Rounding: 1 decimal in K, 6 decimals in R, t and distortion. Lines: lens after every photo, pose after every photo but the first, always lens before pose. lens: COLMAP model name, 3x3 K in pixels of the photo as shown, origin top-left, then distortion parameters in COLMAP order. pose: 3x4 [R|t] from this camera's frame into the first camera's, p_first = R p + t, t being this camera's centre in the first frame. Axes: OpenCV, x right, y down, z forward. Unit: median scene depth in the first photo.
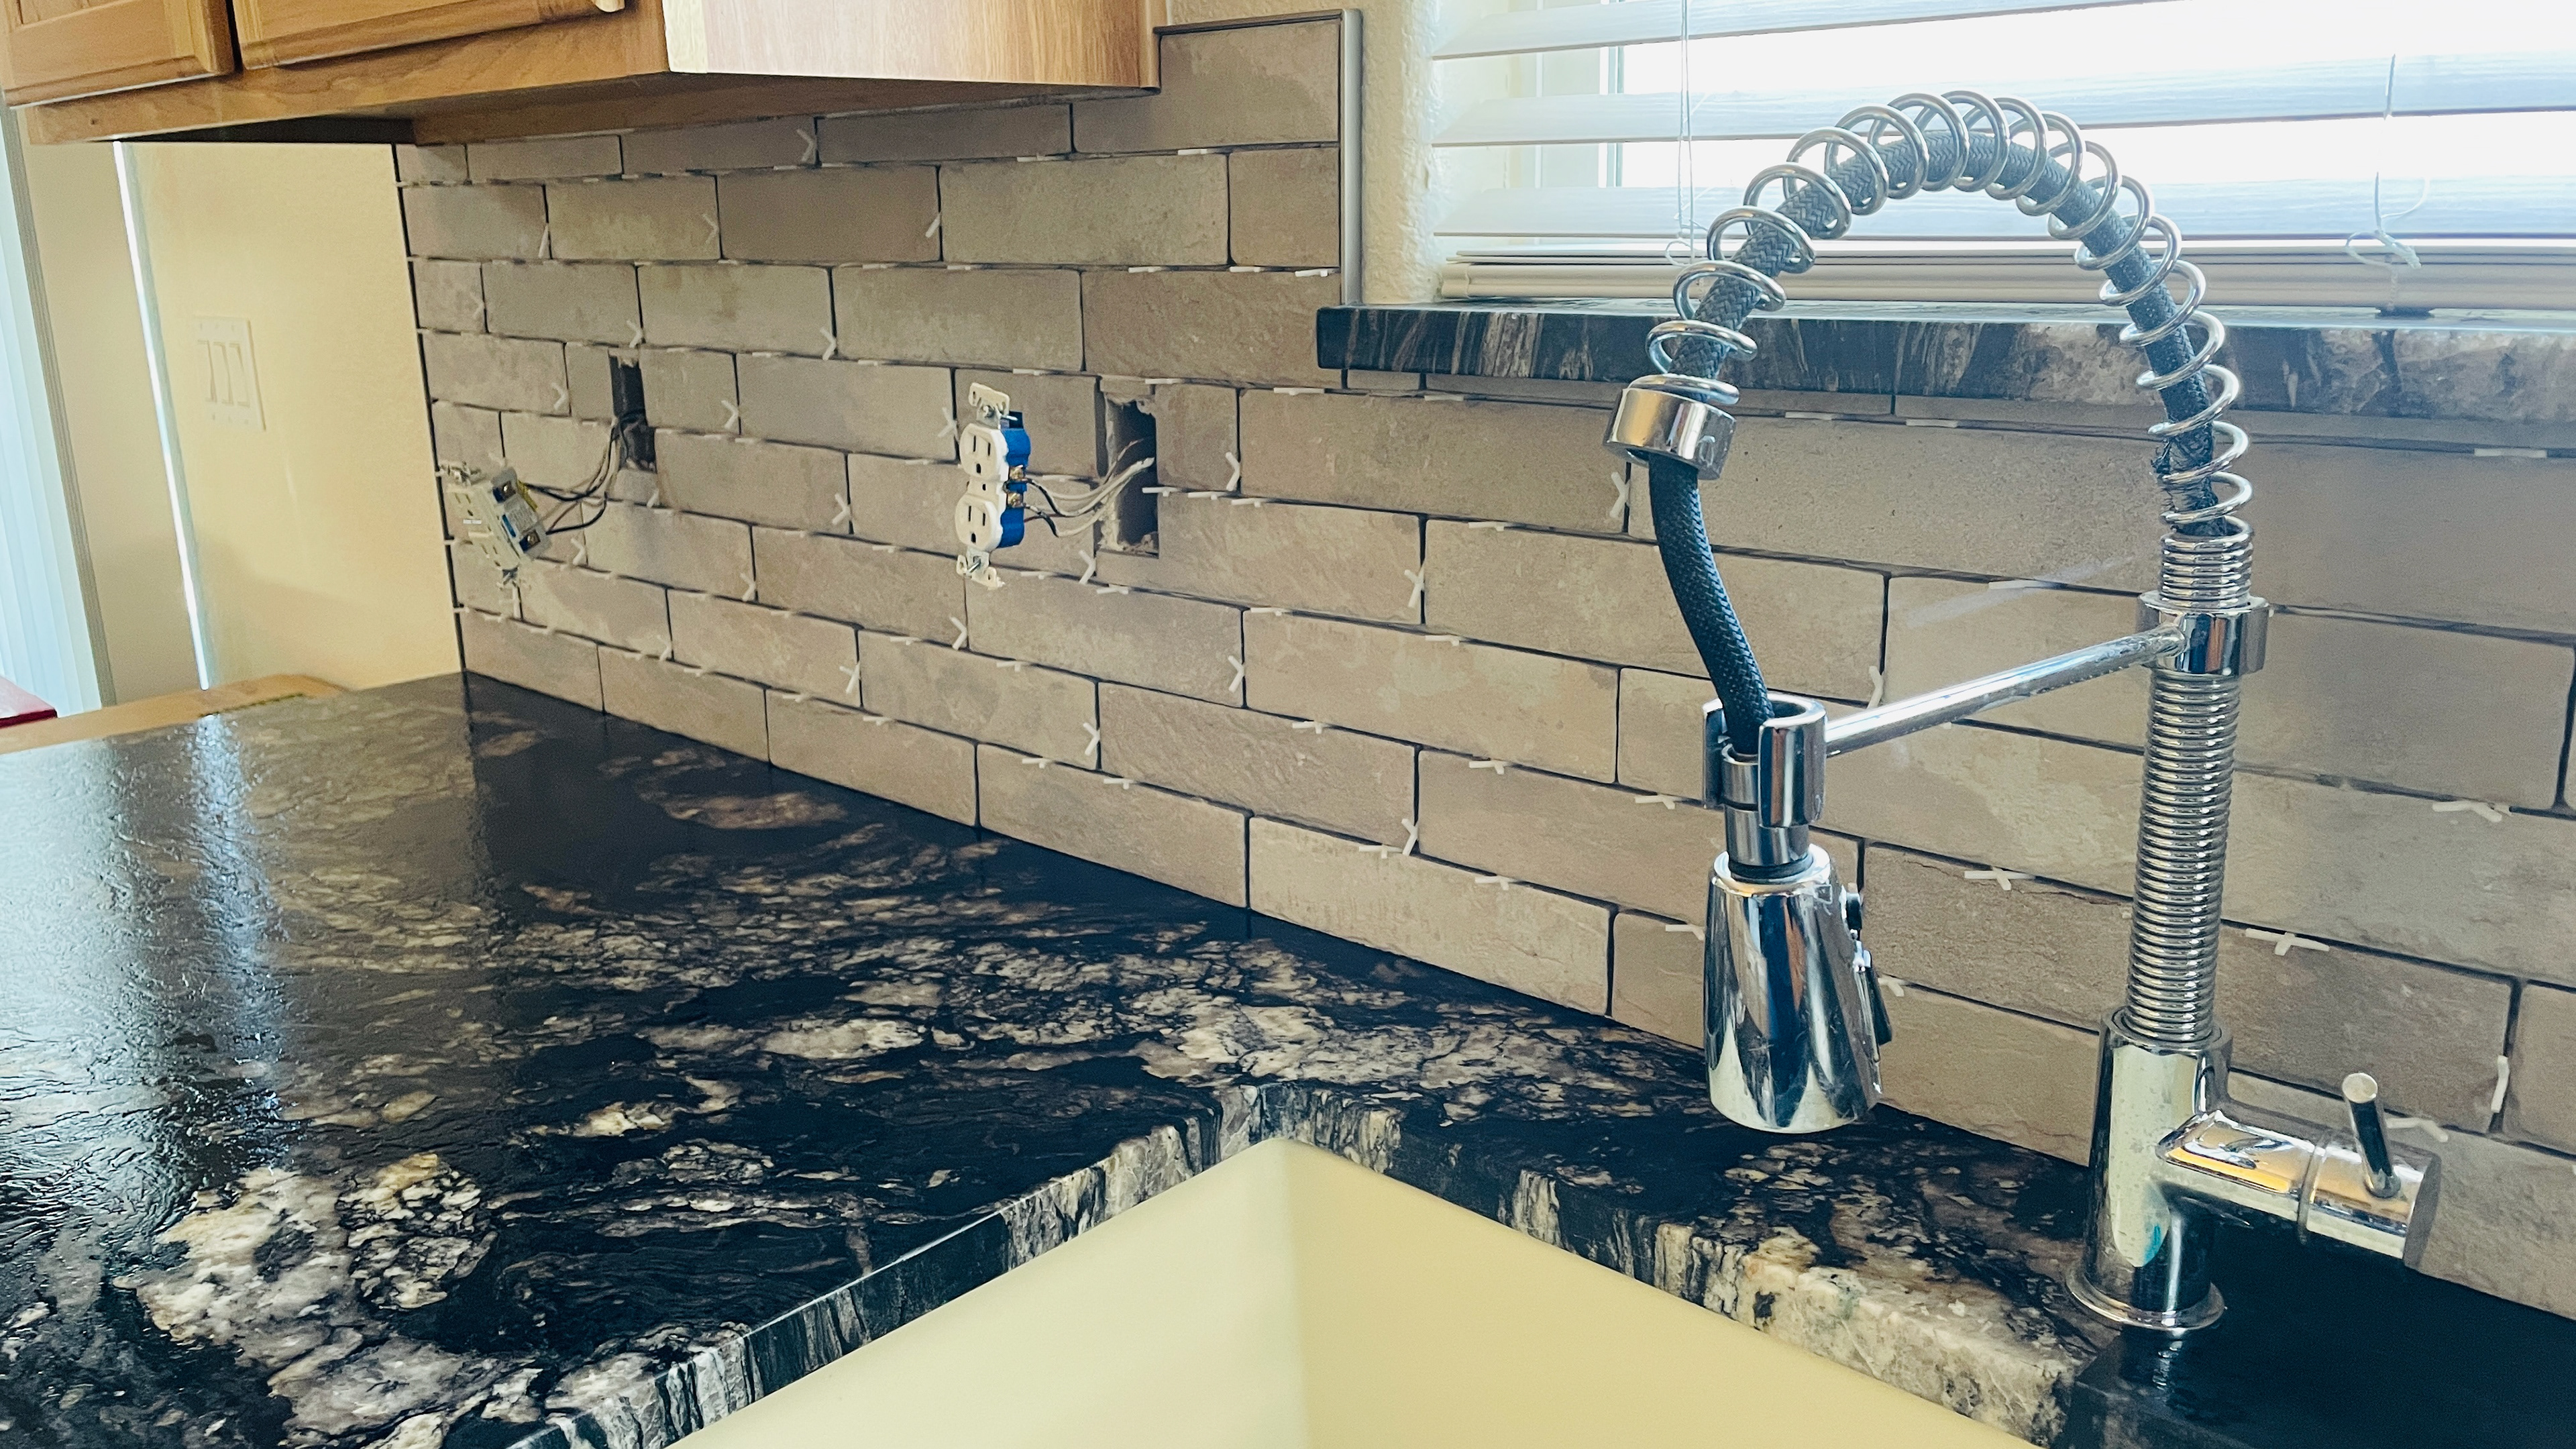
lens RADIAL K [[1946.8, 0, 1267.0], [0, 1946.8, 709.1], [0, 0, 1]] dist [0.075837, -0.100108]
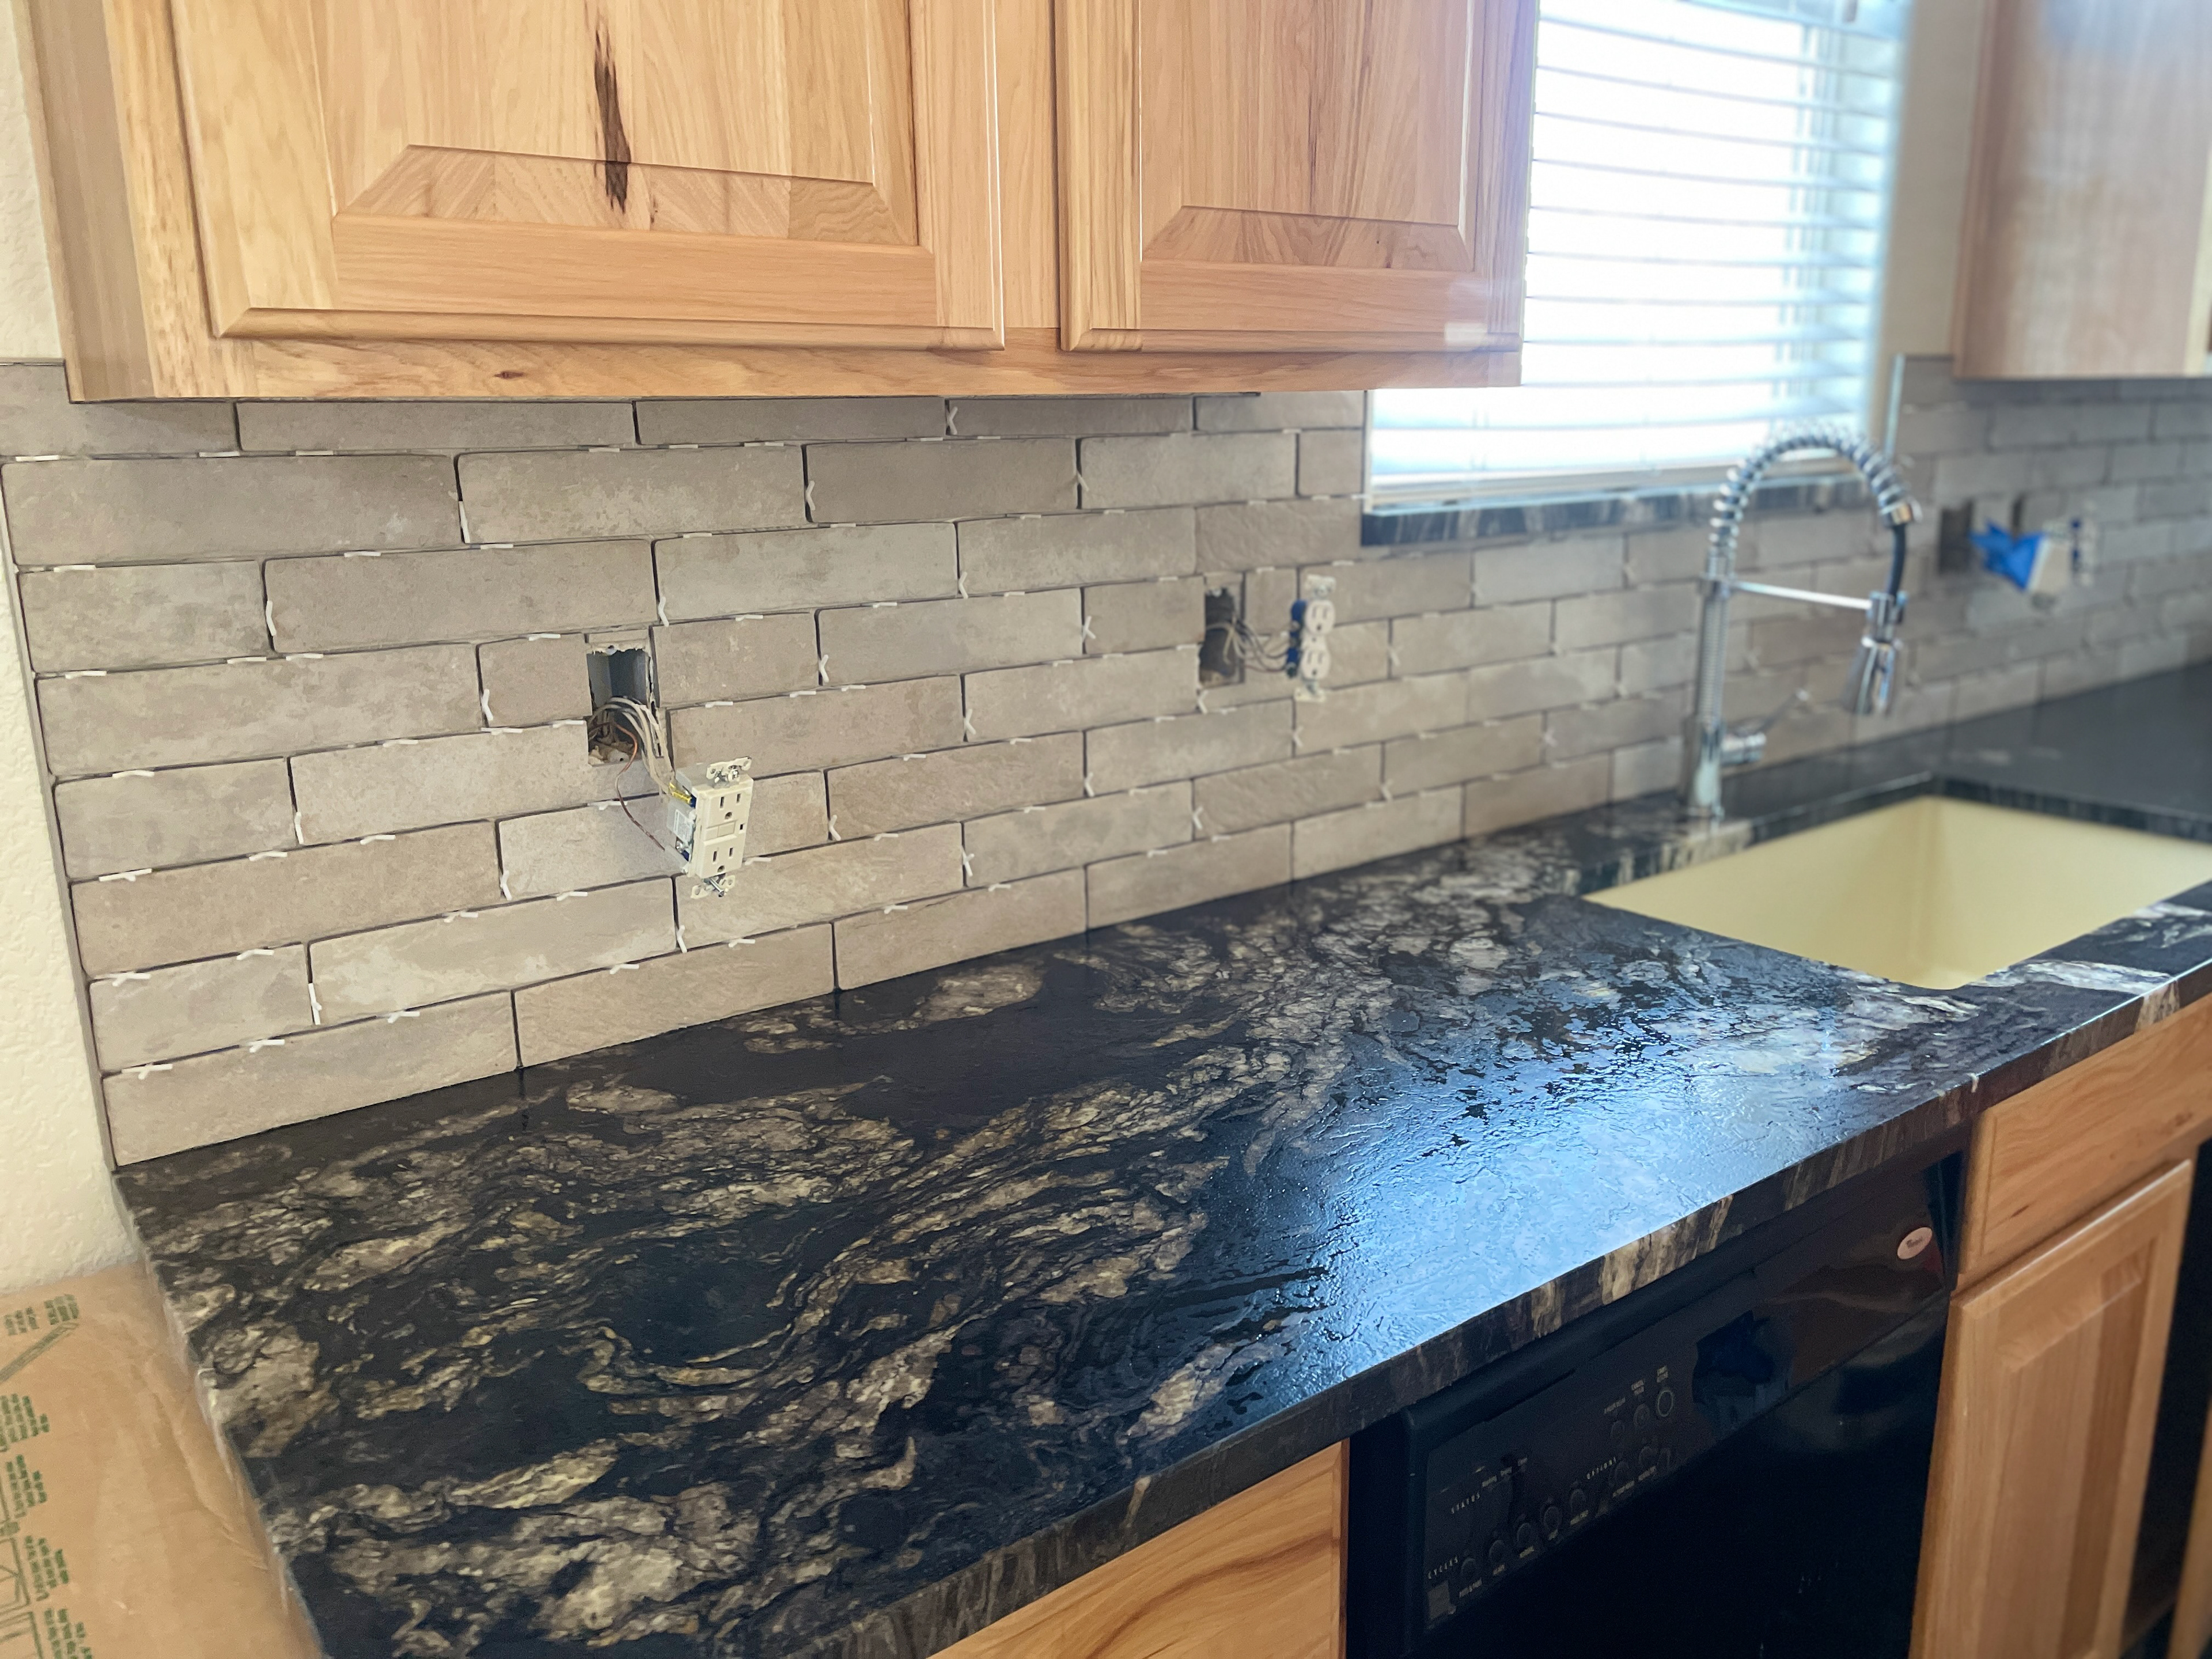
lens RADIAL K [[1670.6, 0, 1102.2], [0, 1670.6, 818.9], [0, 0, 1]] dist [0.082461, -0.110932]
pose [[0.168649, -0.216727, 0.961554, -1.433509], [0.256719, 0.951518, 0.169438, -0.236209], [-0.951658, 0.218274, 0.216111, 0.852152]]
